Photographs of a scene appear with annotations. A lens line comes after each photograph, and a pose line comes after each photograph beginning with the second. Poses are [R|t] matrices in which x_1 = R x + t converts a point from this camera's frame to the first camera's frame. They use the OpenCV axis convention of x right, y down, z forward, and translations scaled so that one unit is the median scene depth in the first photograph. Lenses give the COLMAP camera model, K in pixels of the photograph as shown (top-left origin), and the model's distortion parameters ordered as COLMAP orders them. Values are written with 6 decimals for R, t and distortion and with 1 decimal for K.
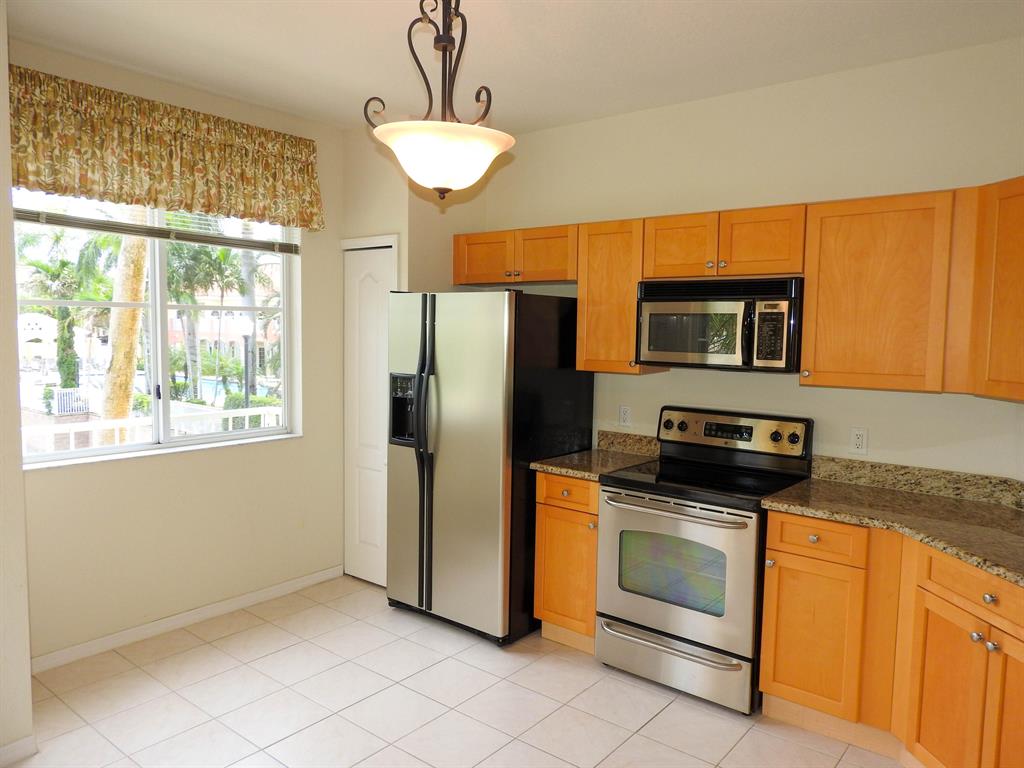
lens RADIAL K [[729.2, 0, 512.0], [0, 729.2, 384.0], [0, 0, 1]] dist [0.010818, 0.000772]
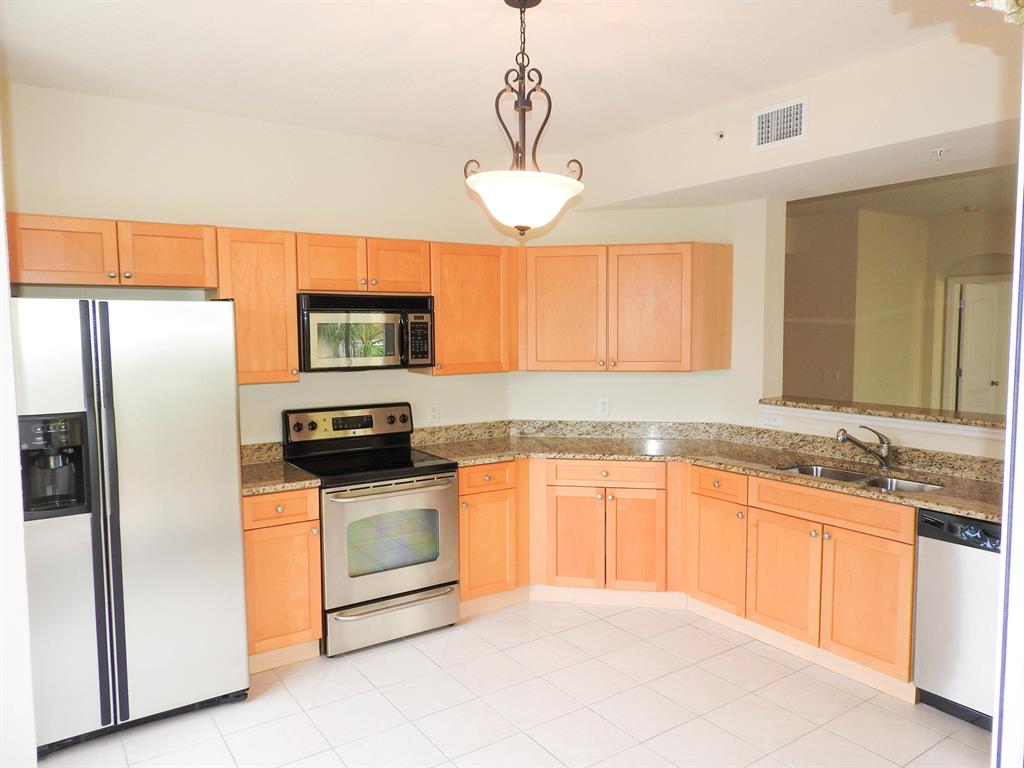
lens RADIAL K [[739.7, 0, 512.0], [0, 739.7, 384.0], [0, 0, 1]] dist [0.017204, -0.000917]
pose [[0.292569, -0.093167, 0.951695, -0.747168], [0.087228, 0.993693, 0.070463, -0.057928], [-0.952258, 0.062400, 0.298850, 0.392713]]
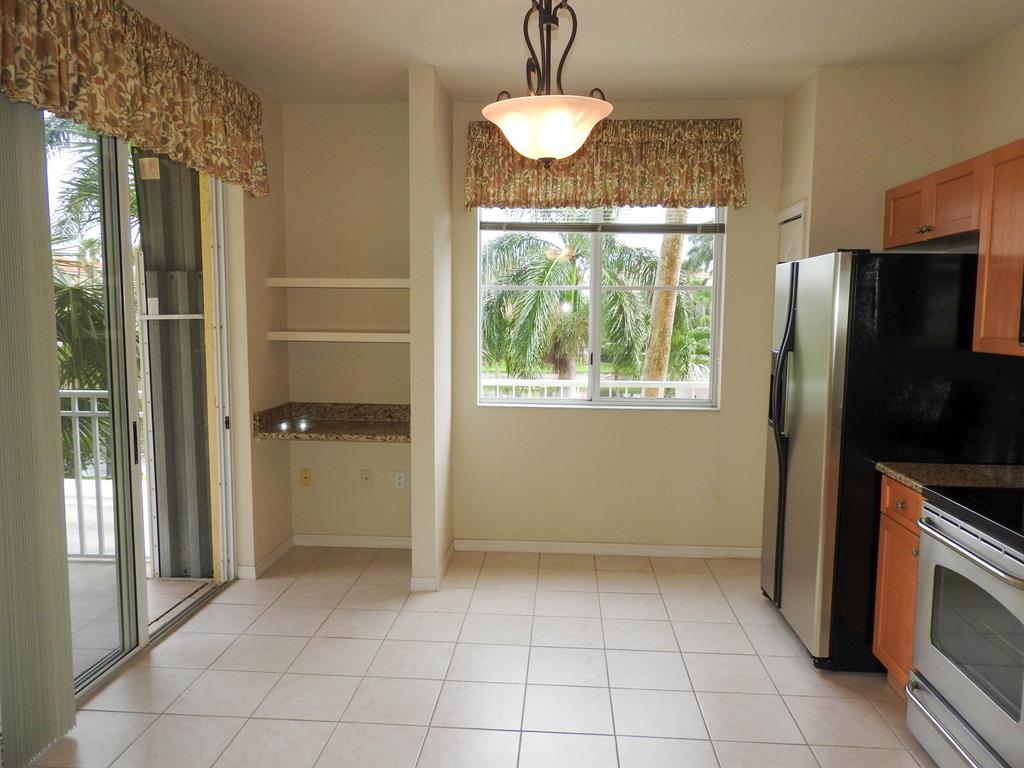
lens RADIAL K [[729.2, 0, 512.0], [0, 729.2, 384.0], [0, 0, 1]] dist [0.010818, 0.000772]
pose [[0.570269, 0.066636, -0.818751, 0.460134], [-0.062695, 0.997328, 0.037502, 0.016621], [0.819062, 0.029946, 0.572923, 0.202684]]
